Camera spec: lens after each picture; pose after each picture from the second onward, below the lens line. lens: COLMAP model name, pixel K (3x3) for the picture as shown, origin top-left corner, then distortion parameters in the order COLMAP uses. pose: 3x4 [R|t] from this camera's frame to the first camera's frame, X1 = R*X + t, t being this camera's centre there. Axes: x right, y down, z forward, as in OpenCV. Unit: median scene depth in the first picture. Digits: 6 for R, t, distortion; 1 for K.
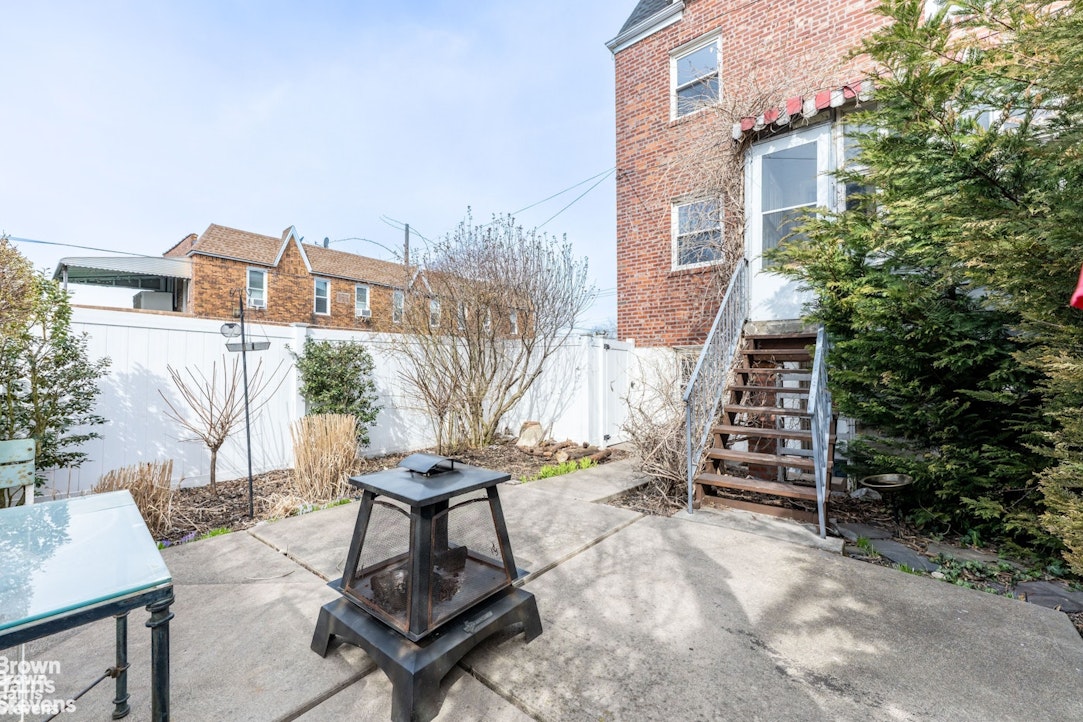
lens RADIAL K [[424.0, 0, 541.5], [0, 424.0, 361.0], [0, 0, 1]] dist [0.000338, 0.000022]
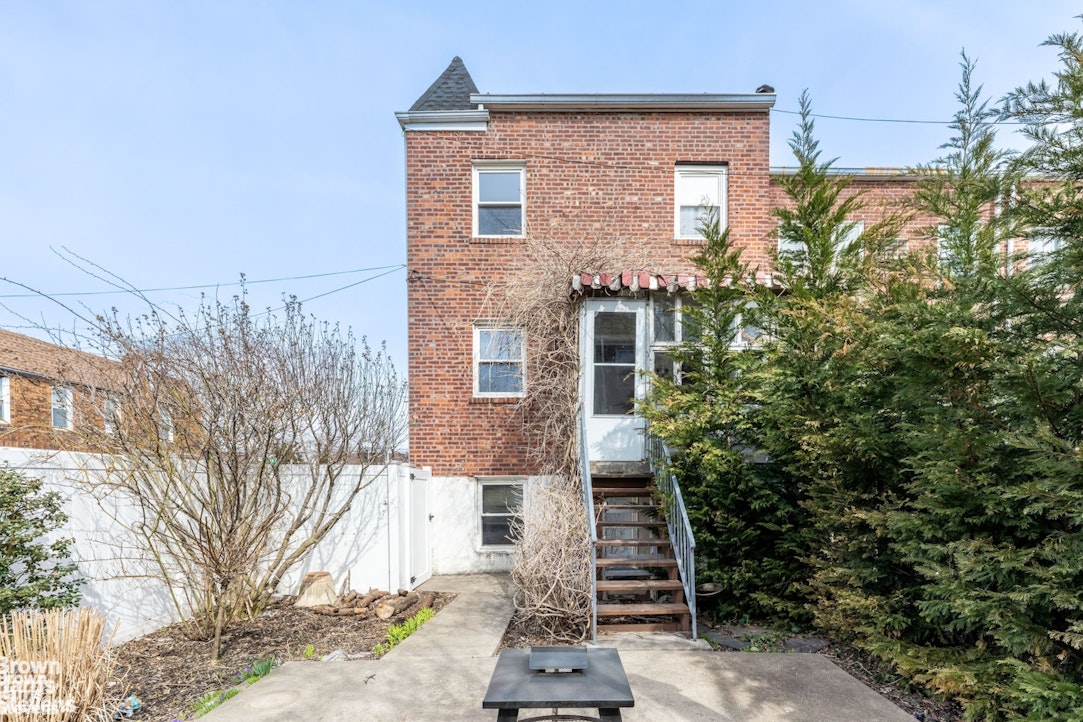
lens RADIAL K [[468.3, 0, 543.7], [0, 468.3, 494.1], [0, 0, 1]] dist [0.000274, 0.000111]
pose [[0.772984, -0.019201, 0.634135, -0.250140], [-0.005621, 0.999295, 0.037110, -0.035230], [-0.634400, -0.032250, 0.772332, 0.082856]]
